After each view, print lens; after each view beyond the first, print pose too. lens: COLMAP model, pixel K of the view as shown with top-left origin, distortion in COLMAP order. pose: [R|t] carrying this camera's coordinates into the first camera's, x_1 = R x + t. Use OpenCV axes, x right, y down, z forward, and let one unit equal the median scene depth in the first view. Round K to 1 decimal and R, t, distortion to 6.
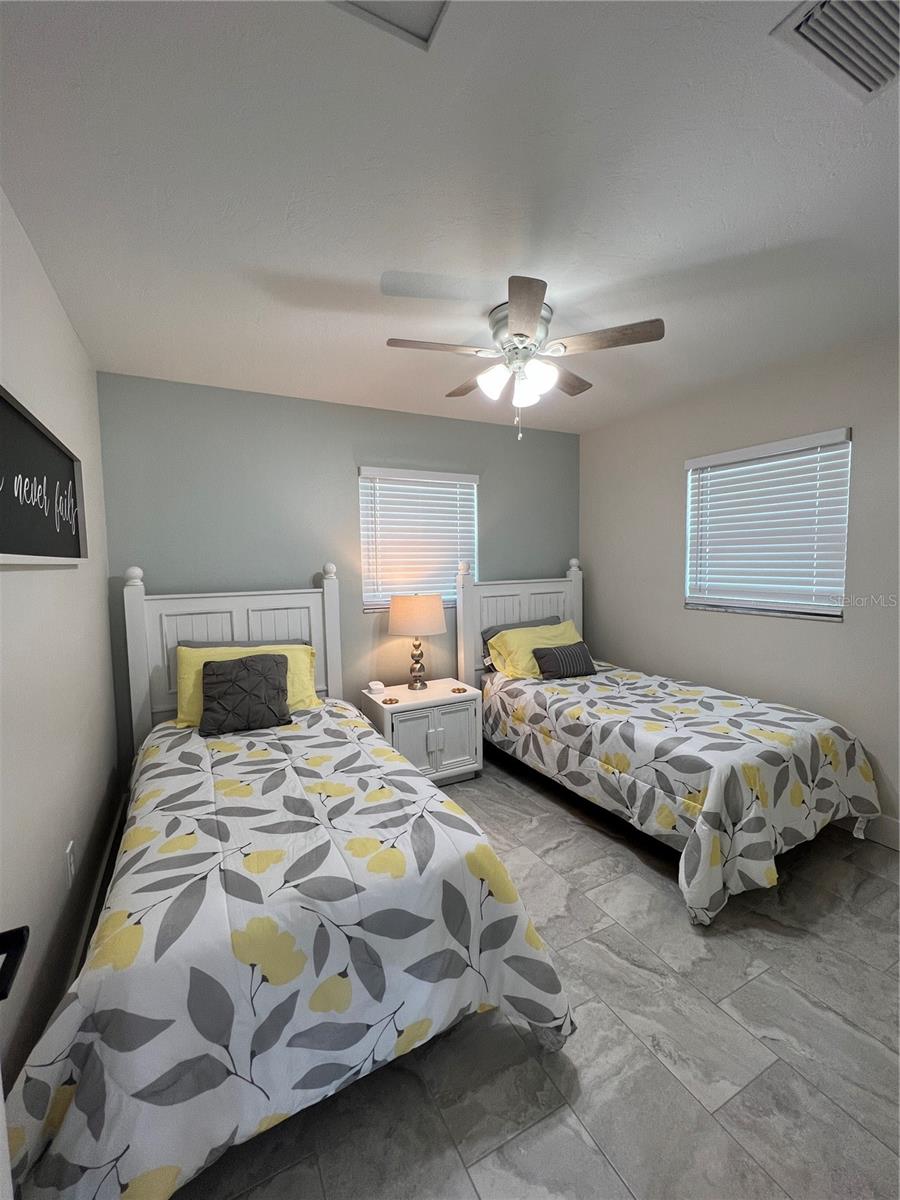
lens RADIAL K [[490.4, 0, 449.8], [0, 490.4, 598.9], [0, 0, 1]] dist [0.001520, 0.000231]
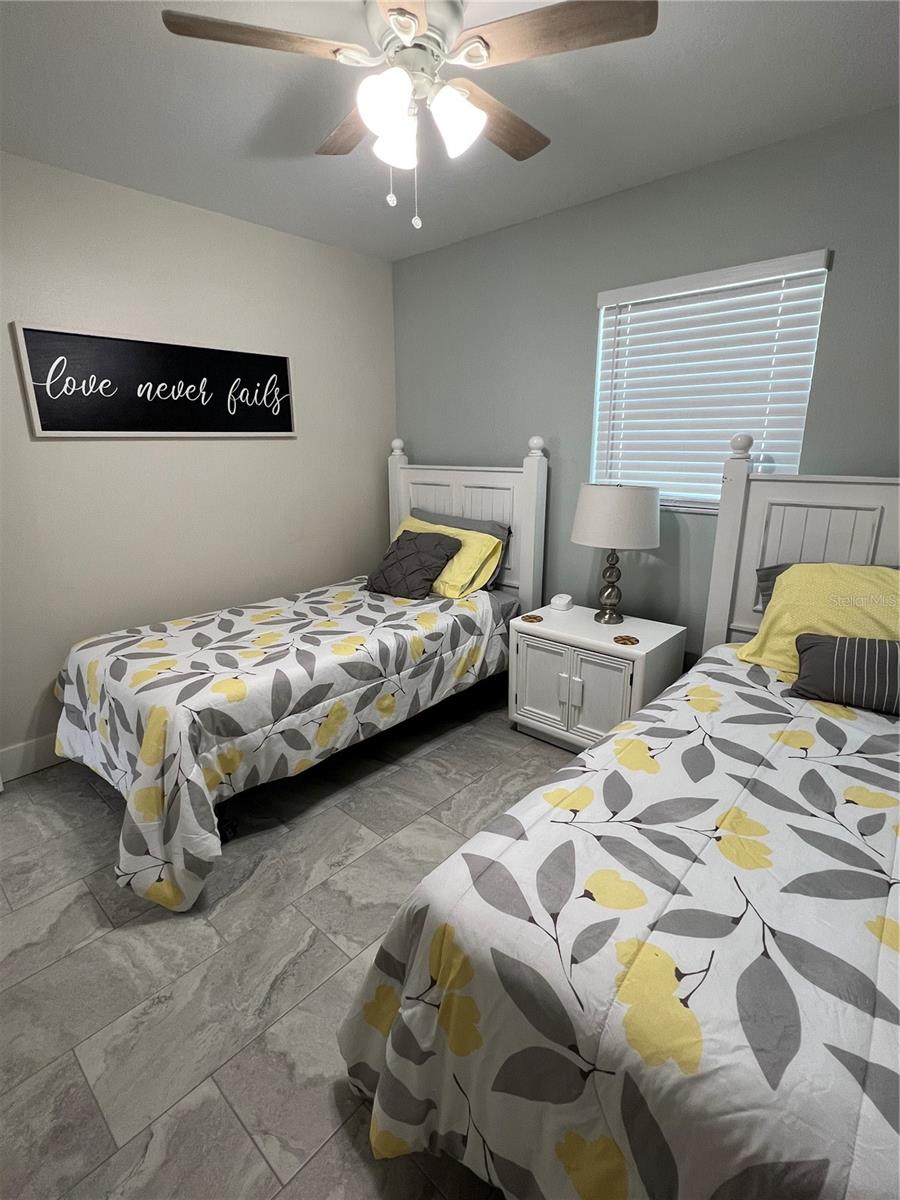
lens RADIAL K [[566.4, 0, 444.1], [0, 566.4, 597.3], [0, 0, 1]] dist [-0.000269, 0.000437]
pose [[0.347998, 0.261895, -0.900171, 0.993461], [-0.069379, 0.964749, 0.253862, -0.070645], [0.934924, -0.025891, 0.353901, 0.847182]]
